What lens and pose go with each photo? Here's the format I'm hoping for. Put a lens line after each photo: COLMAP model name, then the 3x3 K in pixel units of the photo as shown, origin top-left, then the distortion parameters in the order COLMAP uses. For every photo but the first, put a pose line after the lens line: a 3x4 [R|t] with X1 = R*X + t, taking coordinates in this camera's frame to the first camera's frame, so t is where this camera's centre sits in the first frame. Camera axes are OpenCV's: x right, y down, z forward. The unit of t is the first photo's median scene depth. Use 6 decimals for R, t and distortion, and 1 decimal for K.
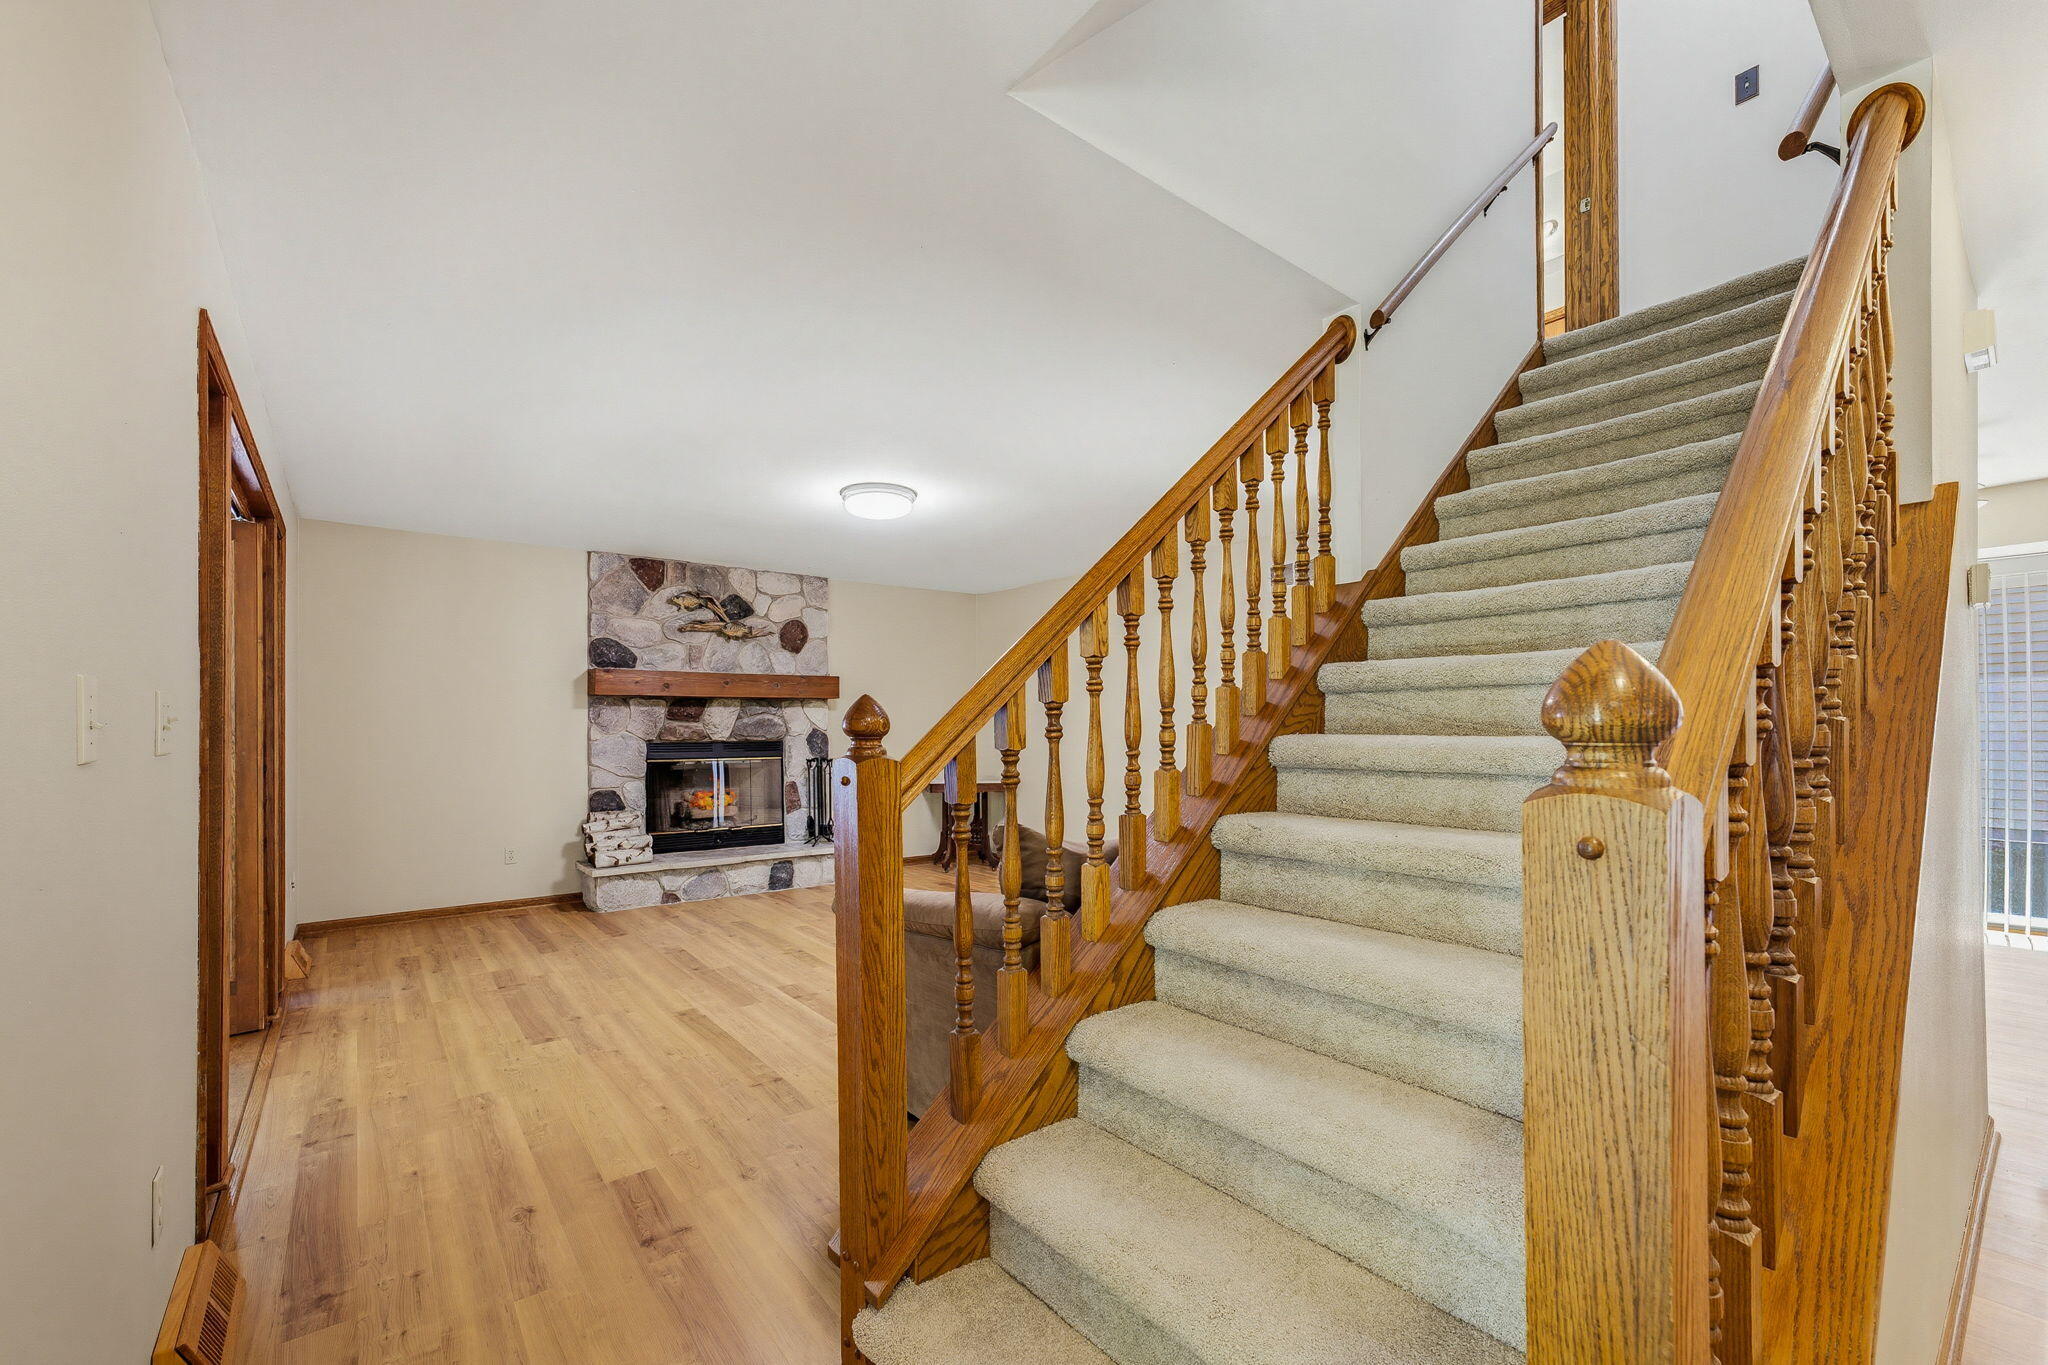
lens RADIAL K [[835.4, 0, 1029.3], [0, 835.4, 739.0], [0, 0, 1]] dist [0.029791, -0.013094]
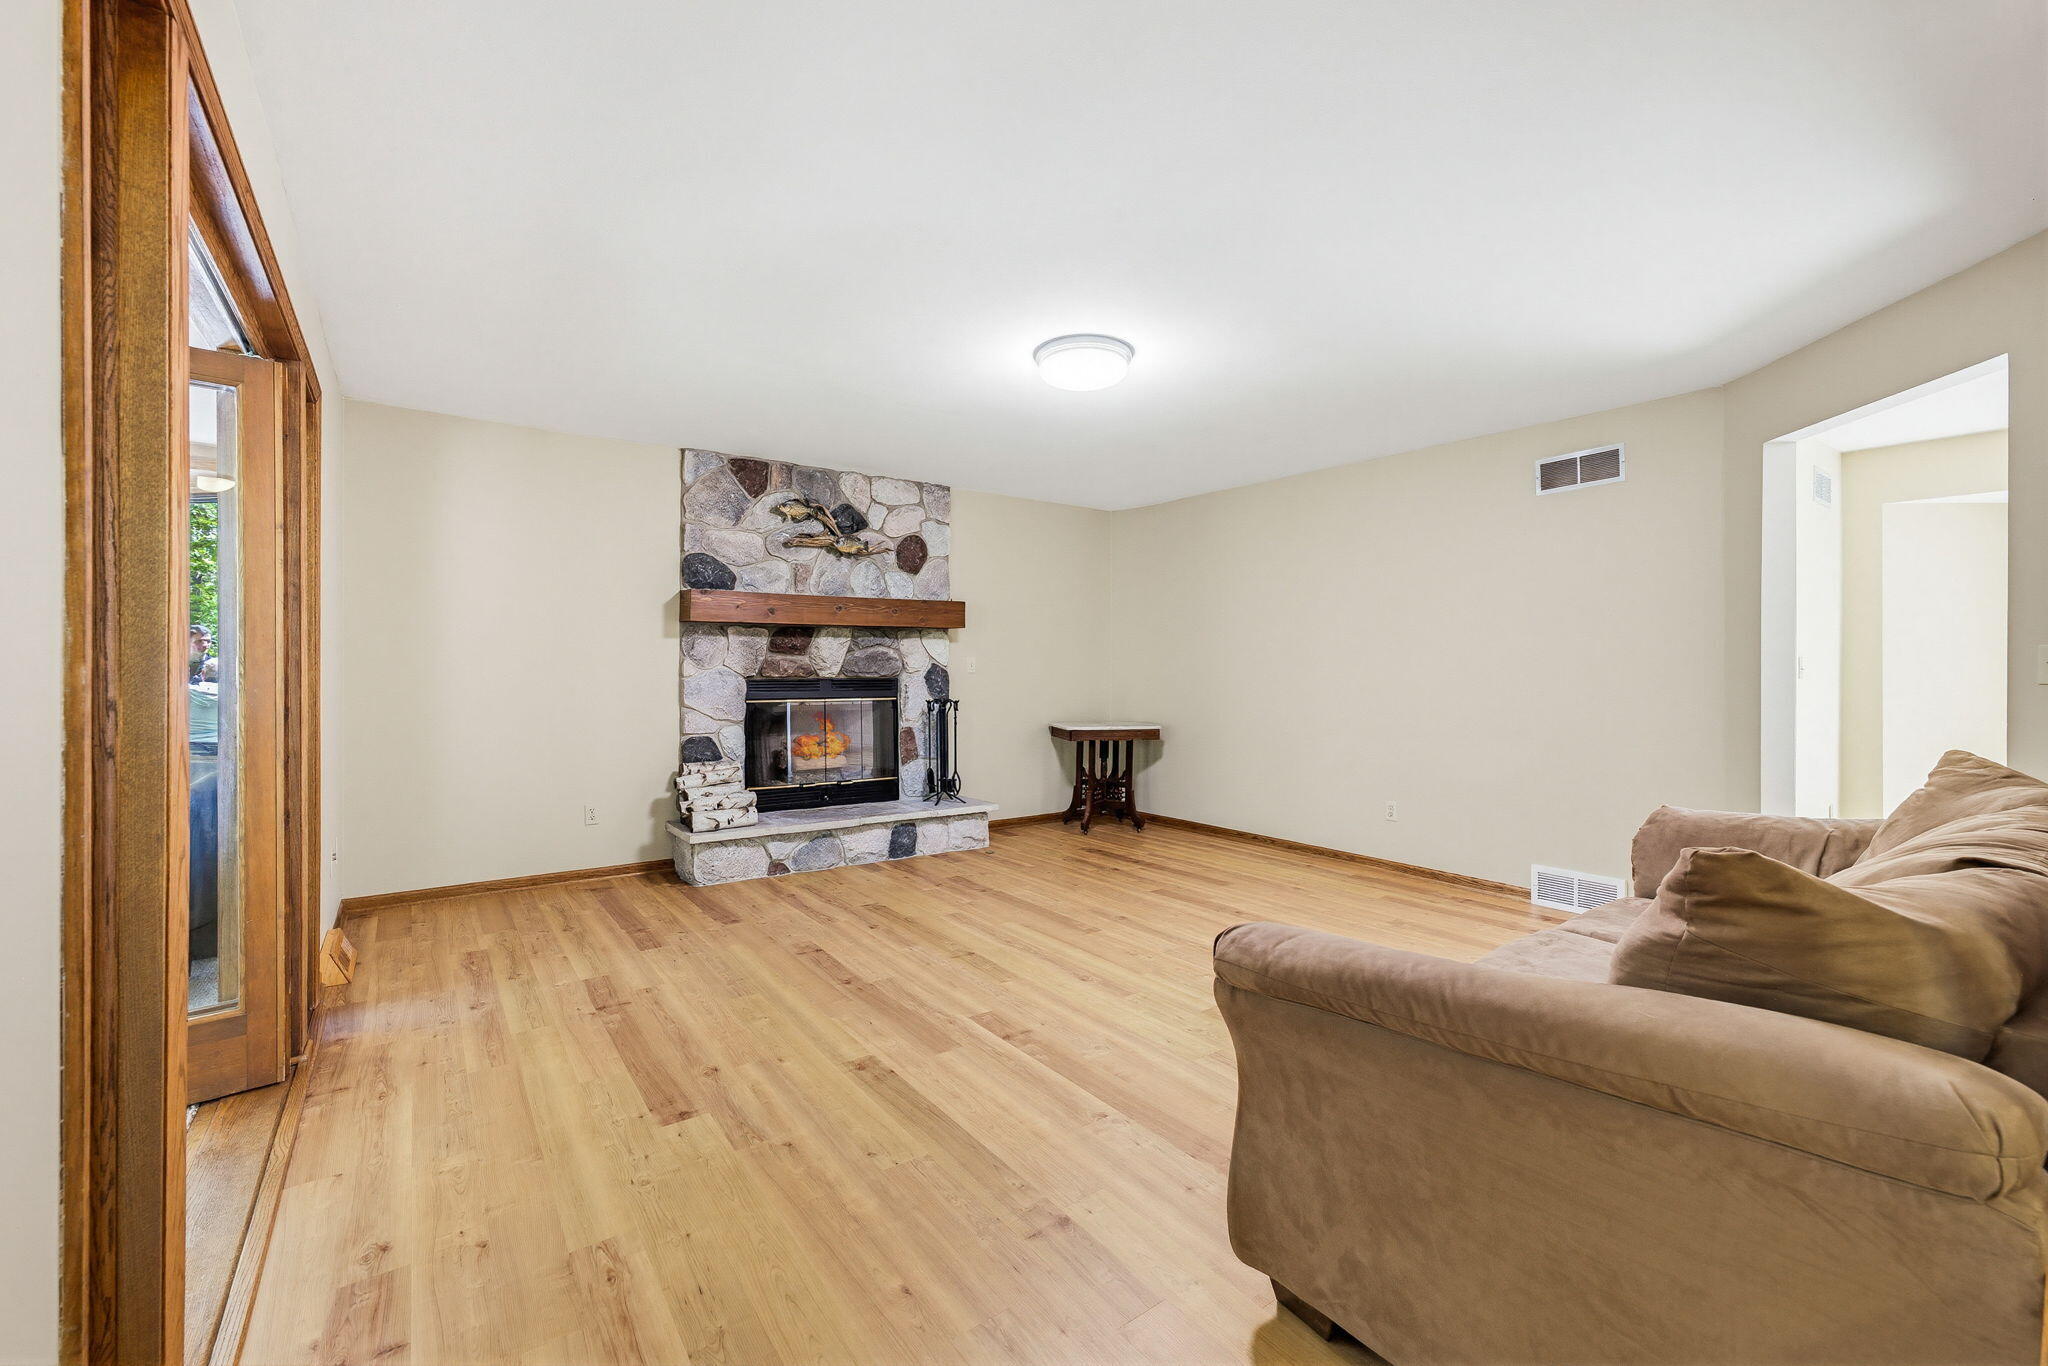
lens RADIAL K [[840.5, 0, 1034.0], [0, 840.5, 679.1], [0, 0, 1]] dist [0.001282, 0.000309]
pose [[0.999313, 0.006192, -0.036553, -0.143689], [-0.006229, 0.999980, -0.000899, 0.003117], [0.036547, 0.001126, 0.999331, 0.181692]]
